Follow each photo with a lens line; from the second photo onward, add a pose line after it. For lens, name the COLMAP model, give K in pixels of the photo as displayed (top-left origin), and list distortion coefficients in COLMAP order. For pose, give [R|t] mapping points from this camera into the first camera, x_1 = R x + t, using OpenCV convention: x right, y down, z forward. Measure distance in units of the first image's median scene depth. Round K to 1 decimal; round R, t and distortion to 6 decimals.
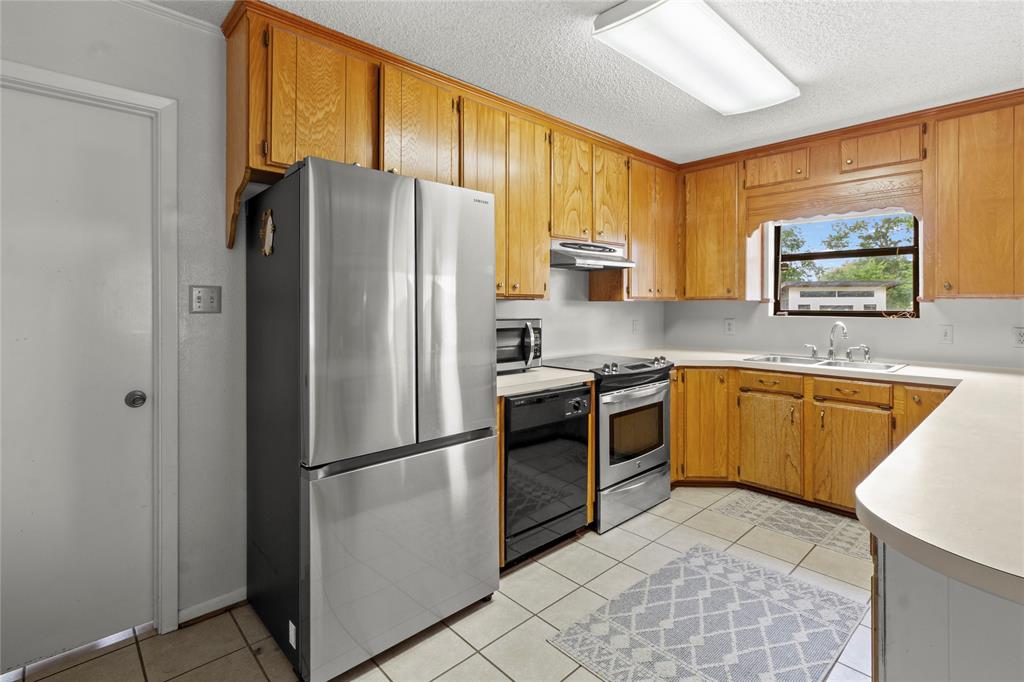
lens RADIAL K [[486.5, 0, 517.6], [0, 486.5, 304.1], [0, 0, 1]] dist [-0.004357, -0.000216]
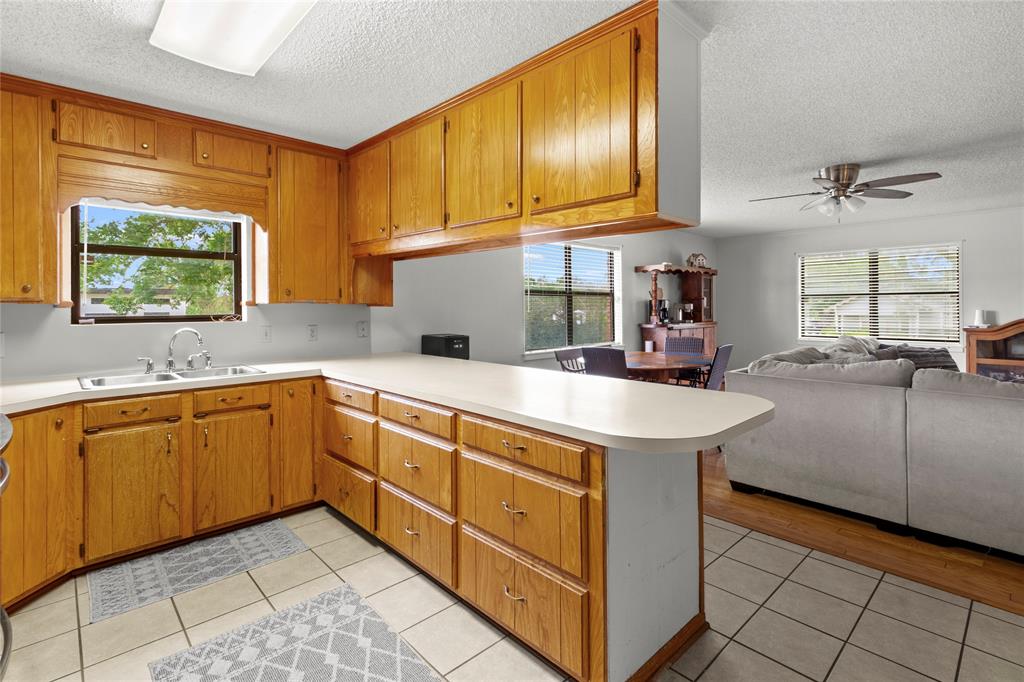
lens RADIAL K [[486.5, 0, 500.3], [0, 486.5, 303.7], [0, 0, 1]] dist [-0.004357, -0.000216]
pose [[0.004958, 0.003536, 0.999981, -0.258622], [0.006596, 0.999972, -0.003568, -0.001604], [-0.999966, 0.006614, 0.004935, 0.445894]]
